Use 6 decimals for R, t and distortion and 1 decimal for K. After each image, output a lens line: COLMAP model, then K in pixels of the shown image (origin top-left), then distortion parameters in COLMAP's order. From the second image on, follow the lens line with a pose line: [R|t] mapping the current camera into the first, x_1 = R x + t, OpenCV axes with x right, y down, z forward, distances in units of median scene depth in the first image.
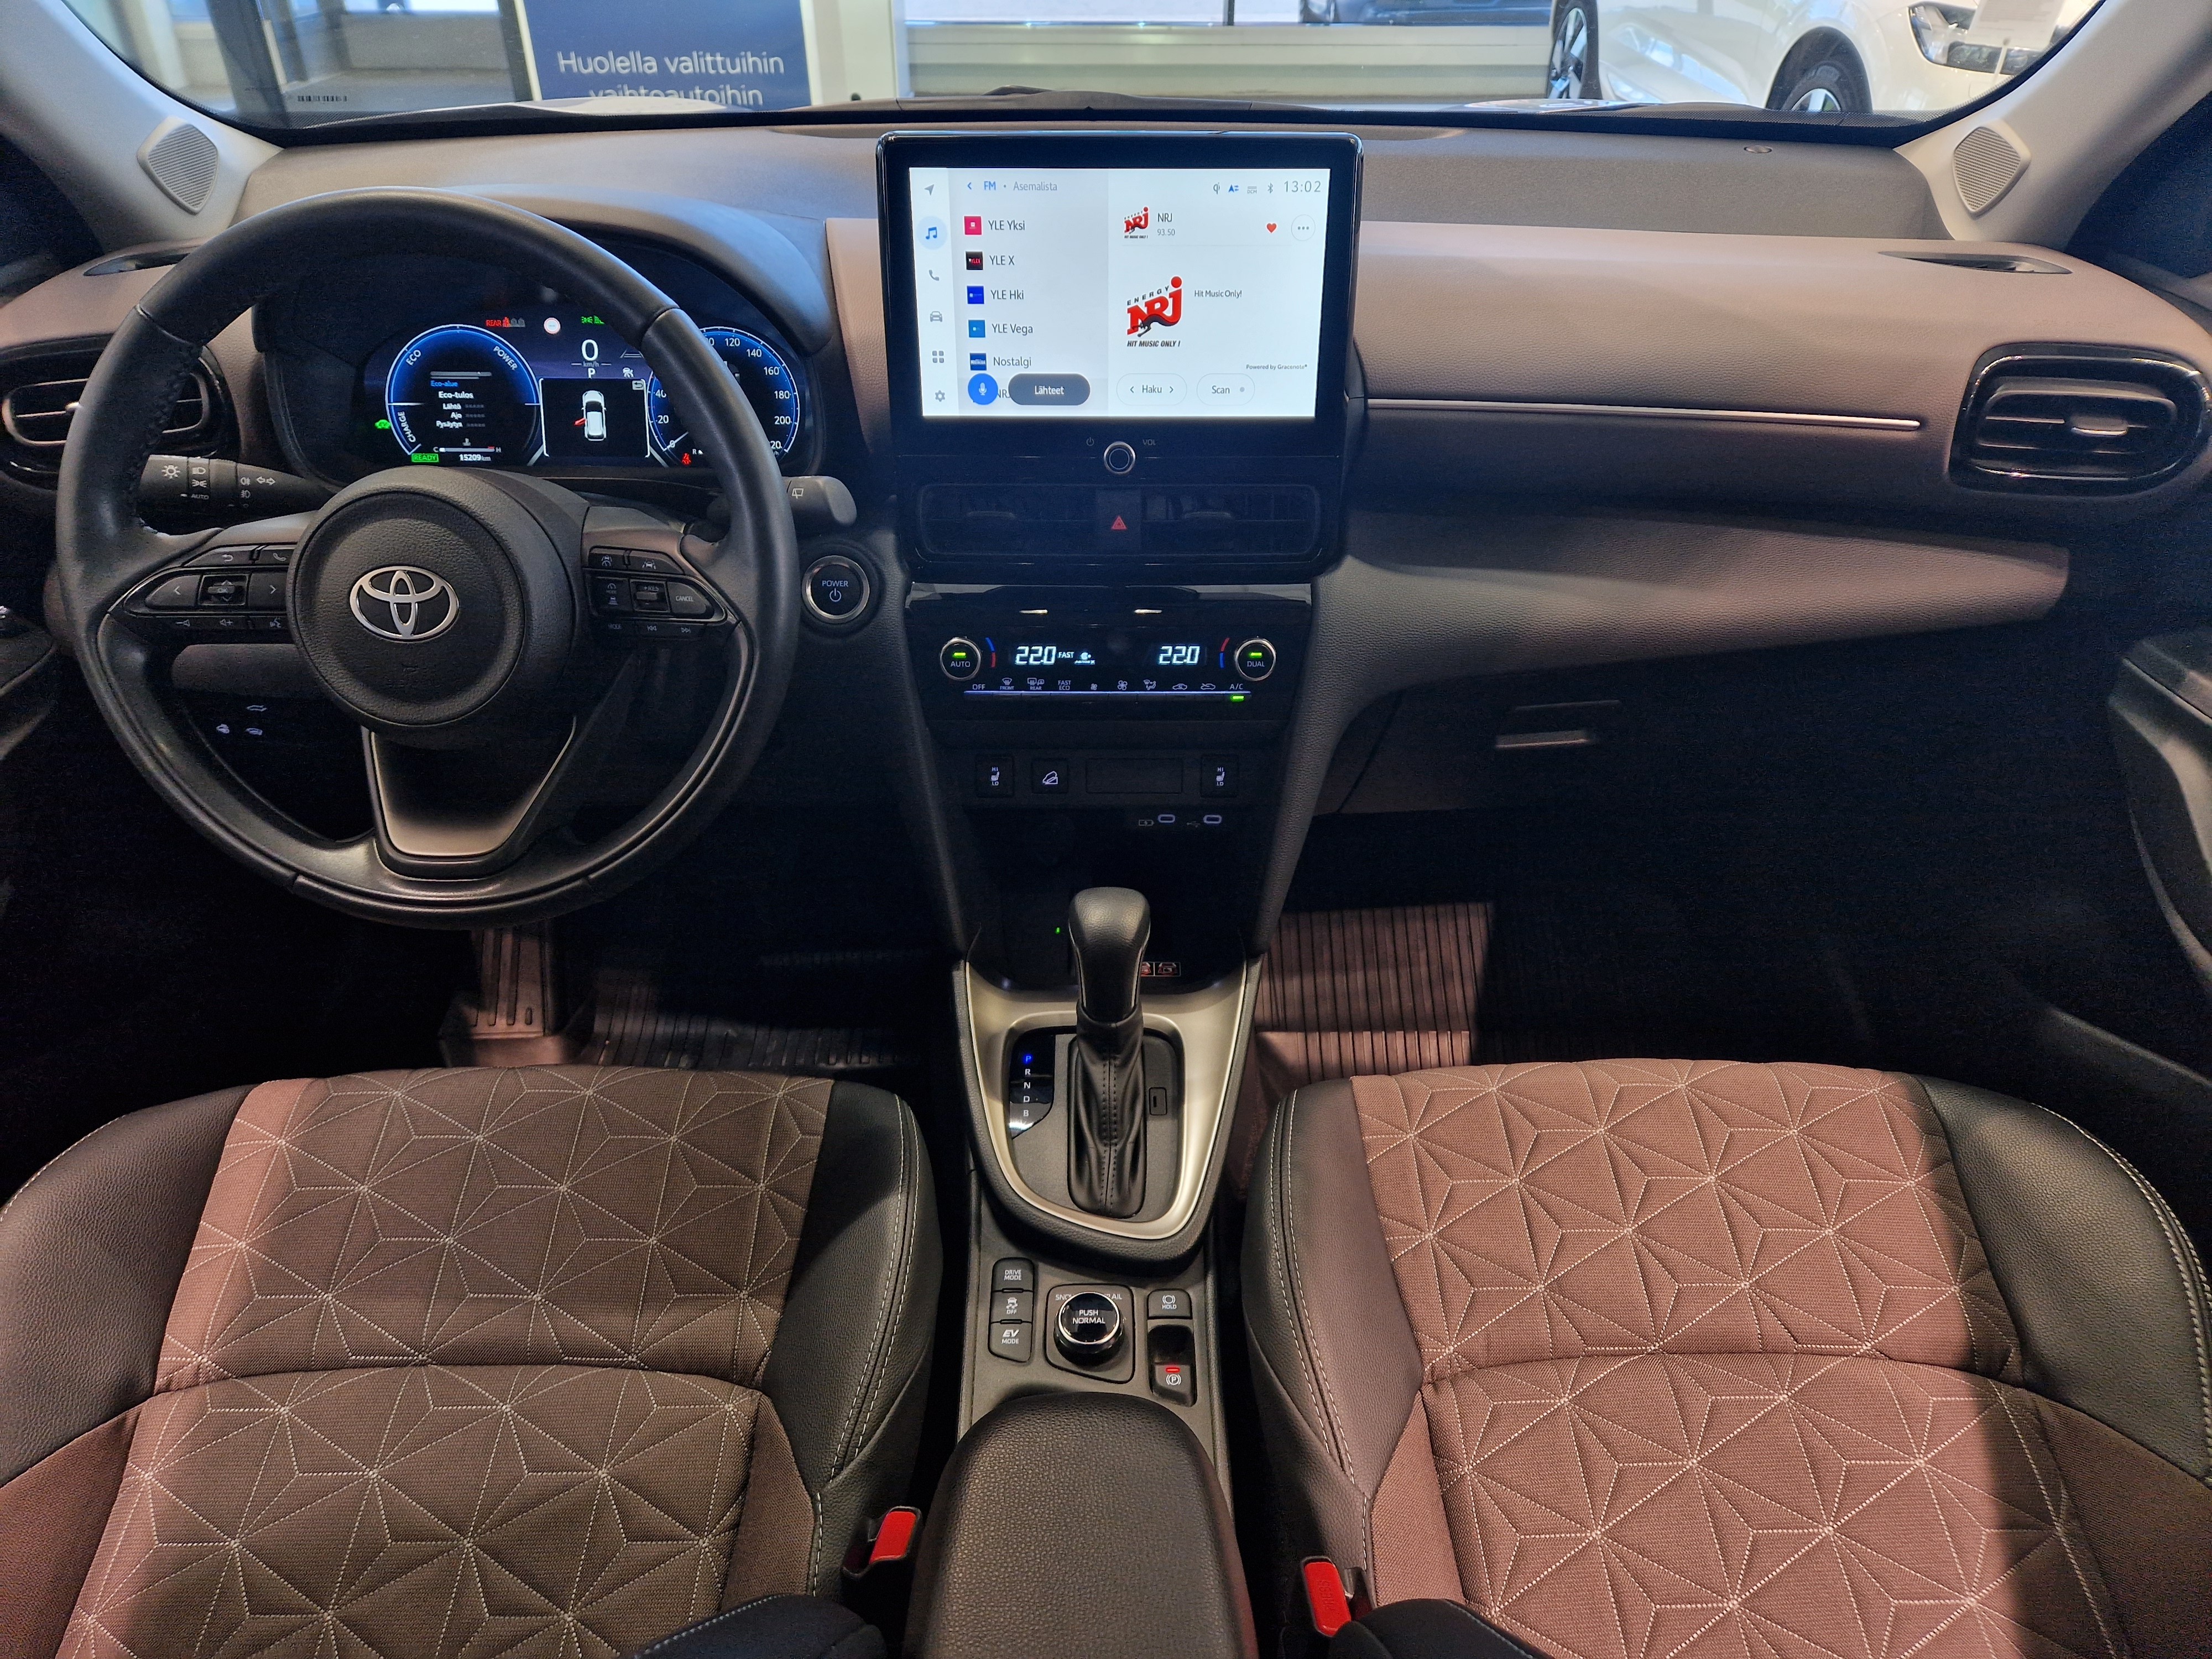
lens RADIAL K [[1470.7, 0, 1116.5], [0, 1470.7, 859.8], [0, 0, 1]] dist [0.047682, -0.032910]
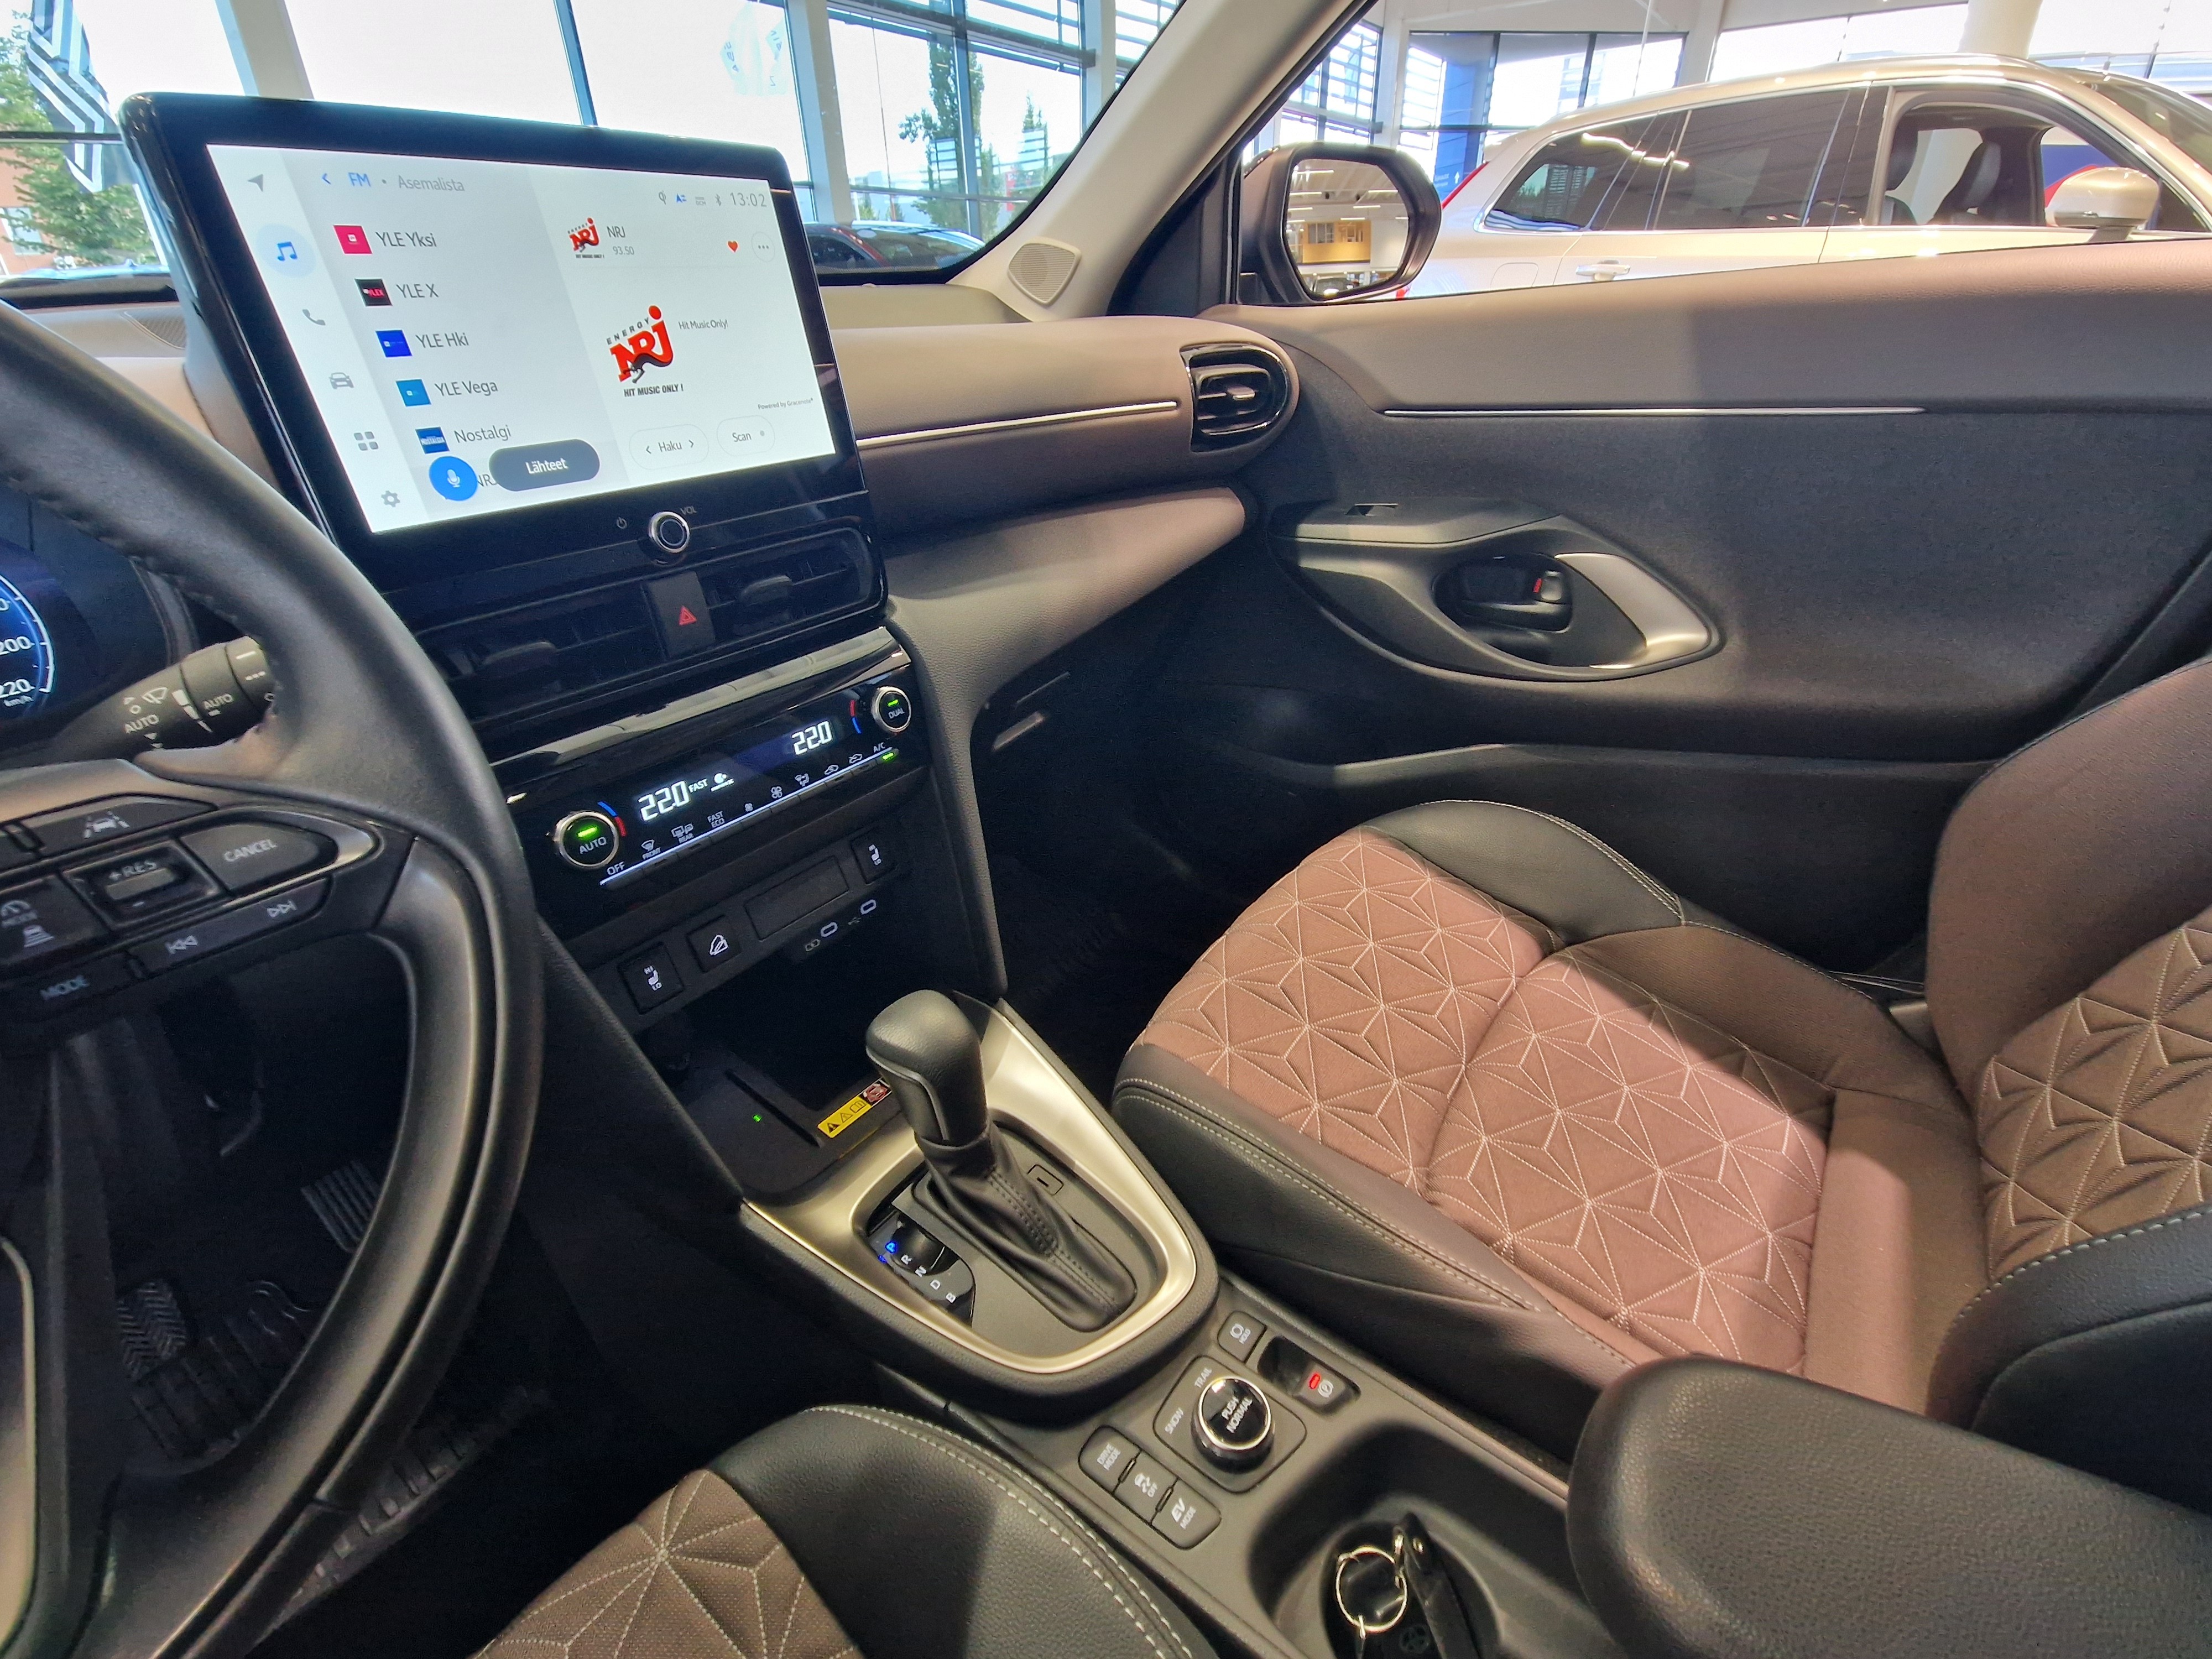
lens RADIAL K [[992.5, 0, 1120.4], [0, 992.5, 819.4], [0, 0, 1]] dist [0.001585, -0.001730]
pose [[0.591136, -0.398767, 0.701102, -0.288237], [0.474808, 0.874708, 0.097174, -0.067915], [-0.652009, 0.275445, 0.706409, 0.482914]]
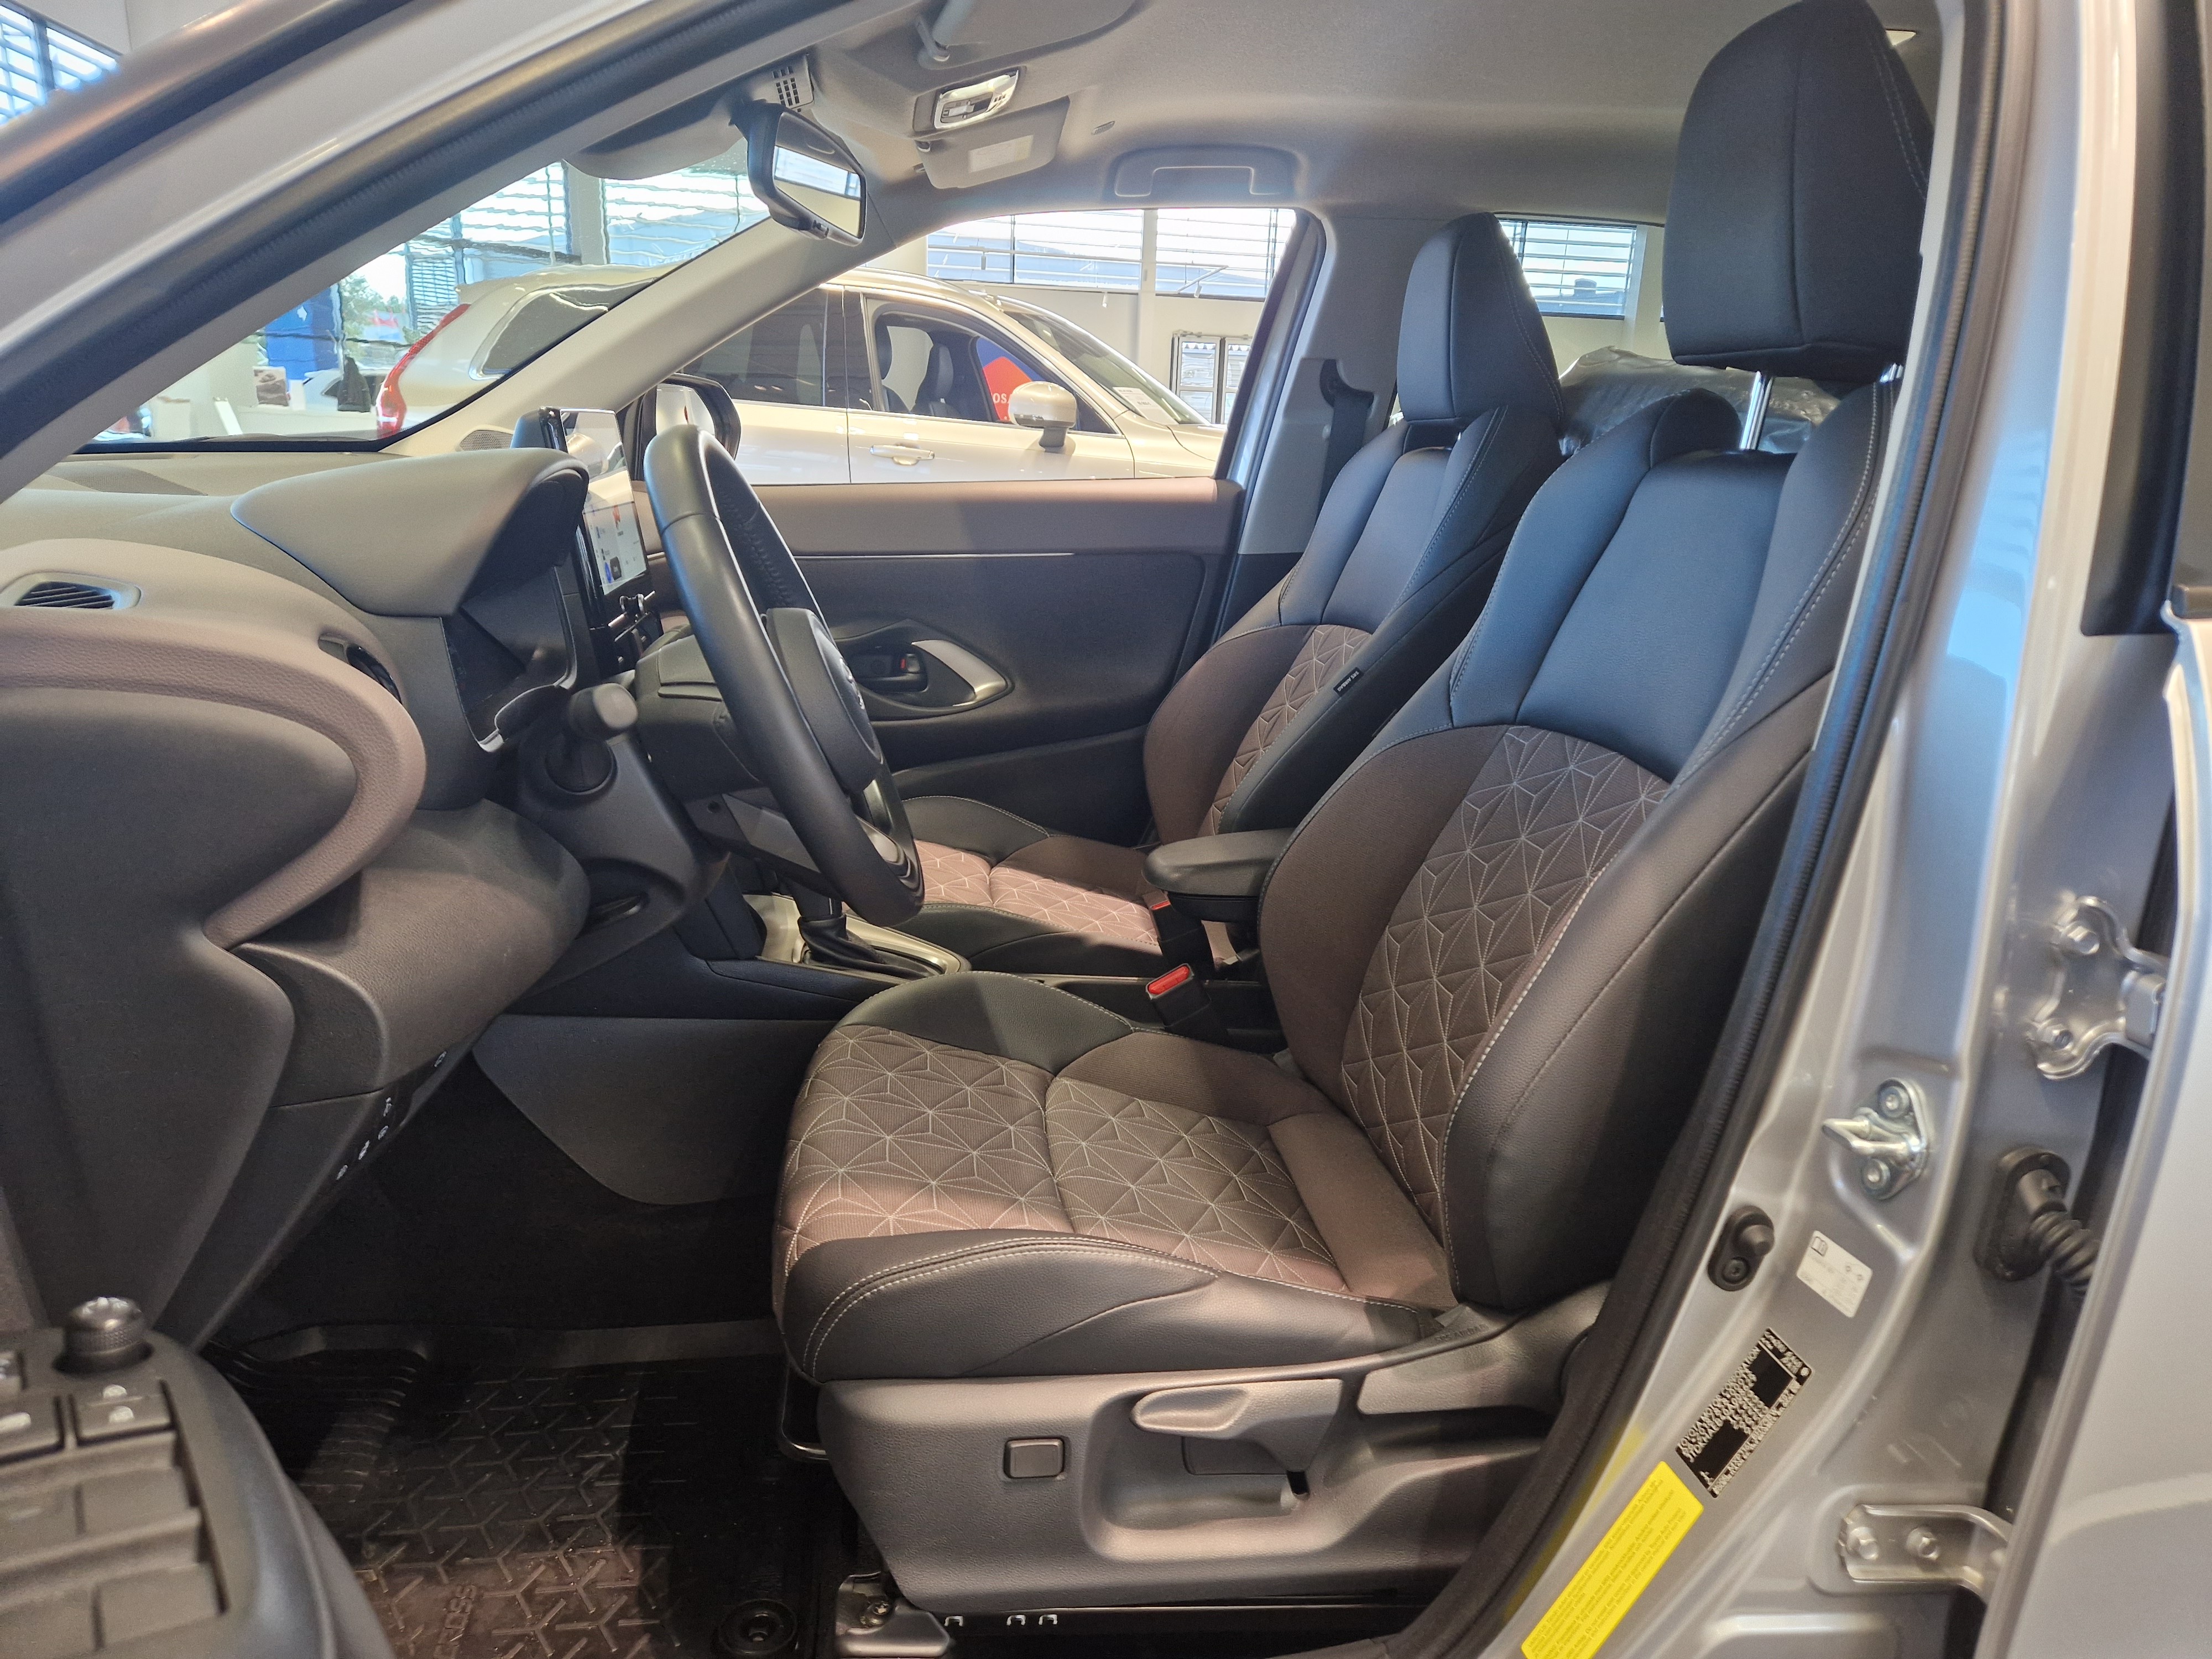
lens RADIAL K [[1470.7, 0, 1120.3], [0, 1470.7, 825.5], [0, 0, 1]] dist [0.047682, -0.032910]
pose [[-0.135053, -0.254238, 0.957666, -1.482588], [0.525104, 0.801267, 0.286770, -0.246746], [-0.840254, 0.541604, 0.025288, 0.648436]]
